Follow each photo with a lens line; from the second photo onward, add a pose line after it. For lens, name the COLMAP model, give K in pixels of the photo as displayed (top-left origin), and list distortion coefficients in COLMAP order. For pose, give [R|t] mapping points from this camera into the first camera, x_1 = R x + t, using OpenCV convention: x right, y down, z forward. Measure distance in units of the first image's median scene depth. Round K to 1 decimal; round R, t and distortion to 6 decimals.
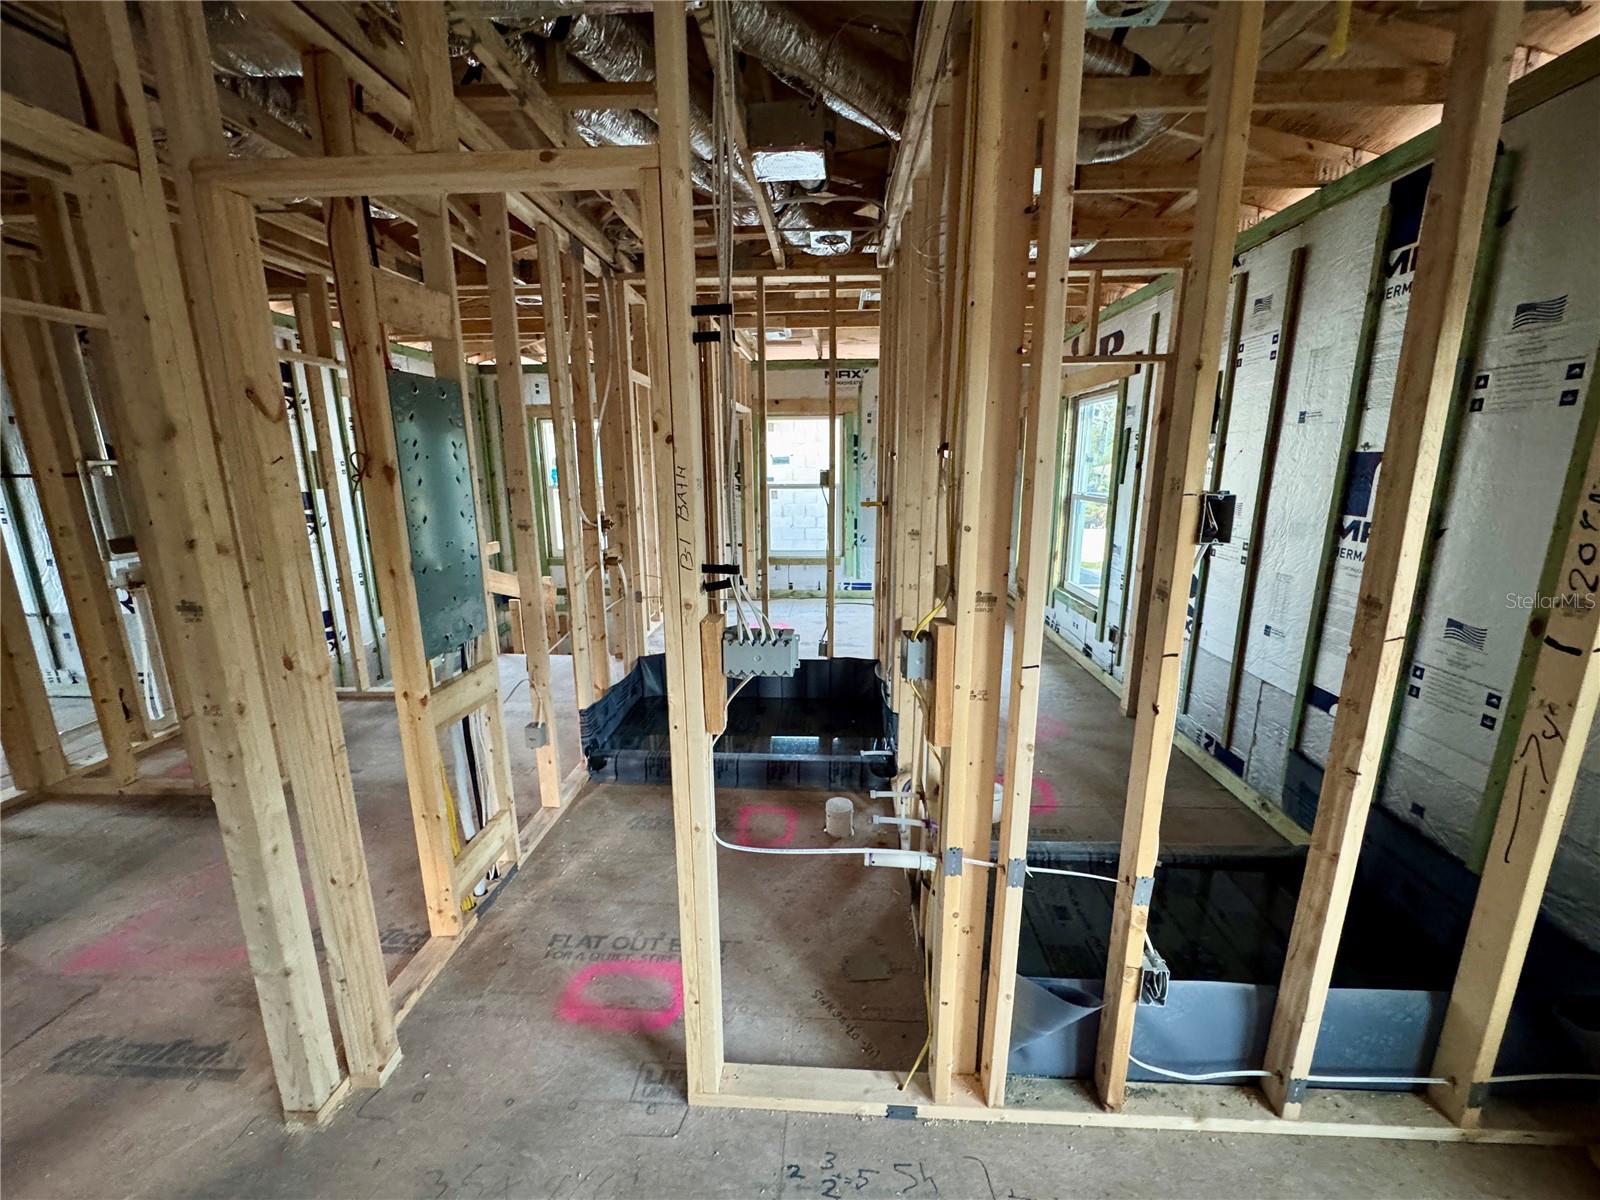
lens RADIAL K [[635.8, 0, 800.0], [0, 635.8, 600.0], [0, 0, 1]] dist [-0.005926, -0.000323]
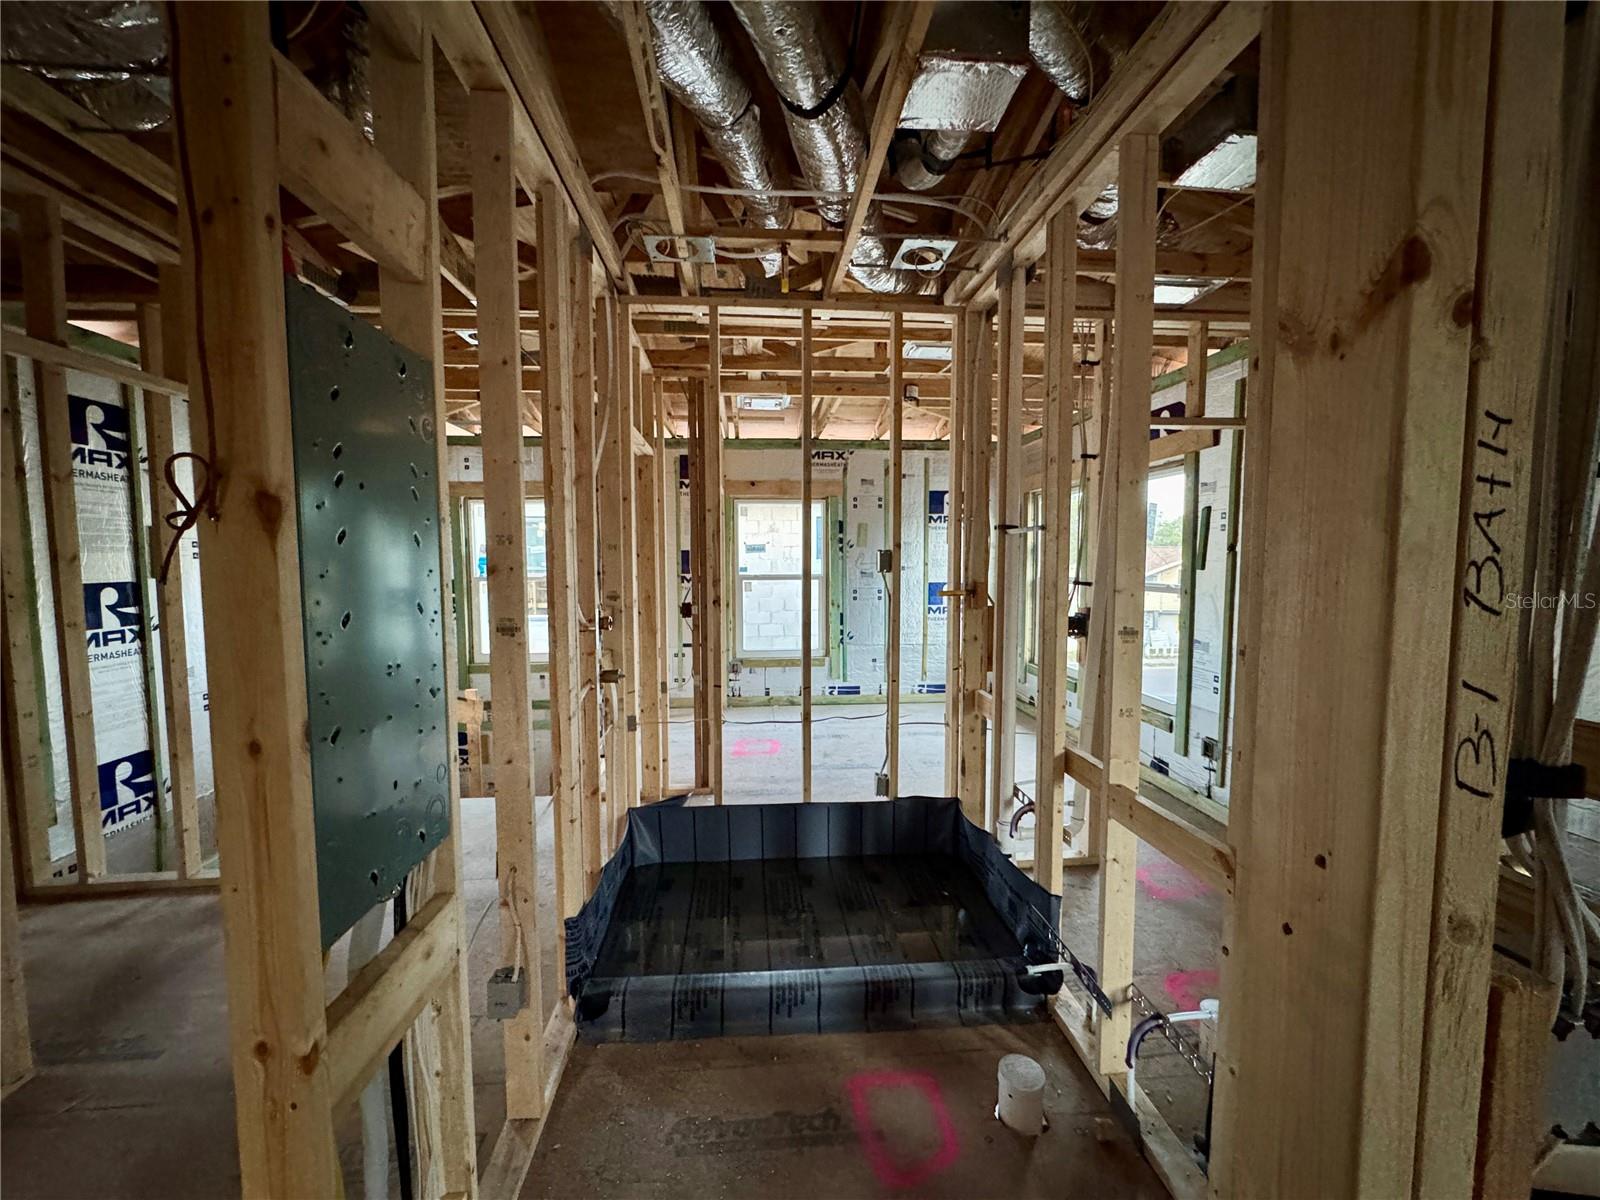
lens RADIAL K [[635.8, 0, 800.0], [0, 635.8, 600.0], [0, 0, 1]] dist [-0.005926, -0.000323]
pose [[0.990477, -0.005691, 0.137558, -0.148981], [0.026104, 0.988785, -0.147050, -0.029175], [-0.135178, 0.149240, 0.979517, 0.229278]]
